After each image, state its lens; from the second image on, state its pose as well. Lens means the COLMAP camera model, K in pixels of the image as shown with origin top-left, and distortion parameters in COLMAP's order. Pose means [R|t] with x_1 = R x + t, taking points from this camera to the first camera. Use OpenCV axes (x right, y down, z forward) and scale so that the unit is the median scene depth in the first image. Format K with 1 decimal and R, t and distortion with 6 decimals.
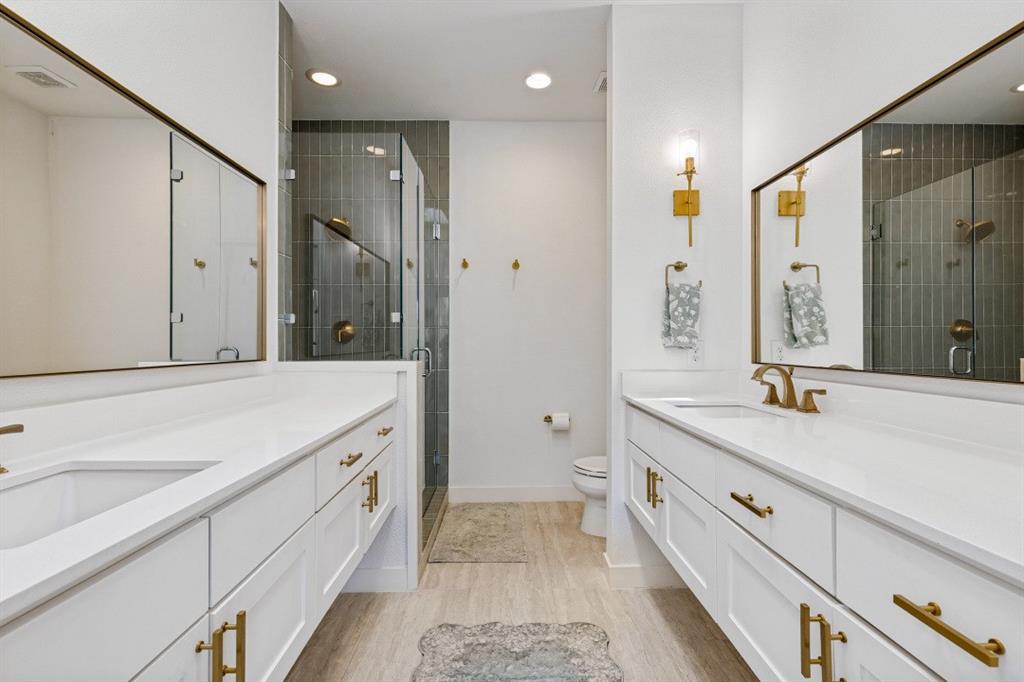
lens RADIAL K [[458.2, 0, 514.1], [0, 458.2, 340.9], [0, 0, 1]] dist [0.002740, -0.002235]
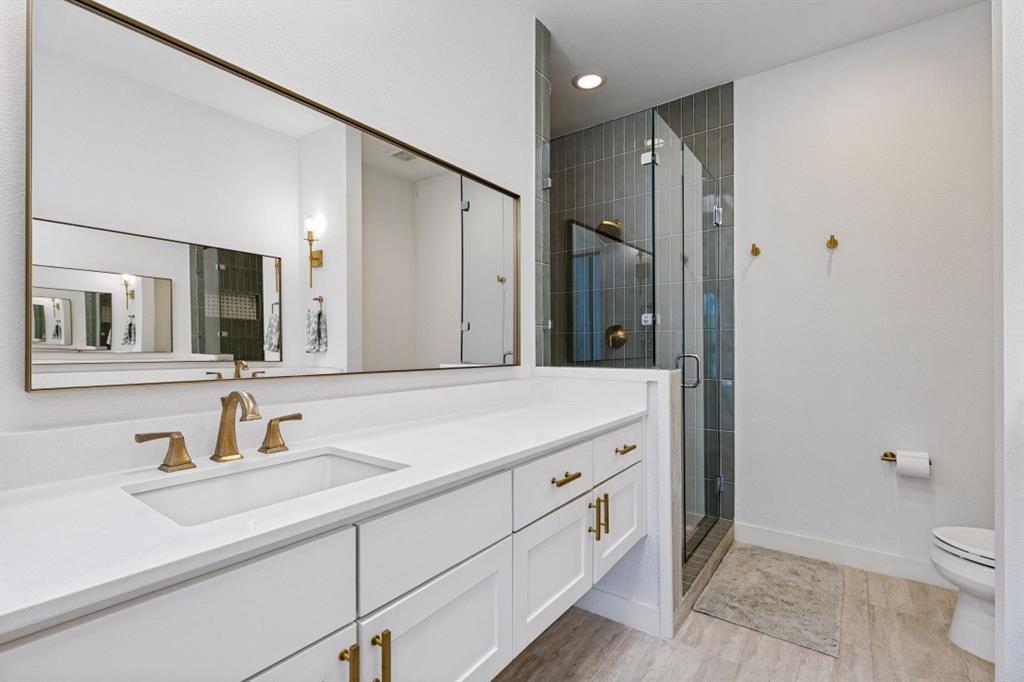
lens RADIAL K [[458.2, 0, 509.4], [0, 458.2, 343.3], [0, 0, 1]] dist [0.002740, -0.002235]
pose [[0.788905, -0.004899, -0.614496, 0.069943], [0.003150, 0.999987, -0.003929, -0.002909], [0.614508, 0.001164, 0.788910, 0.136734]]
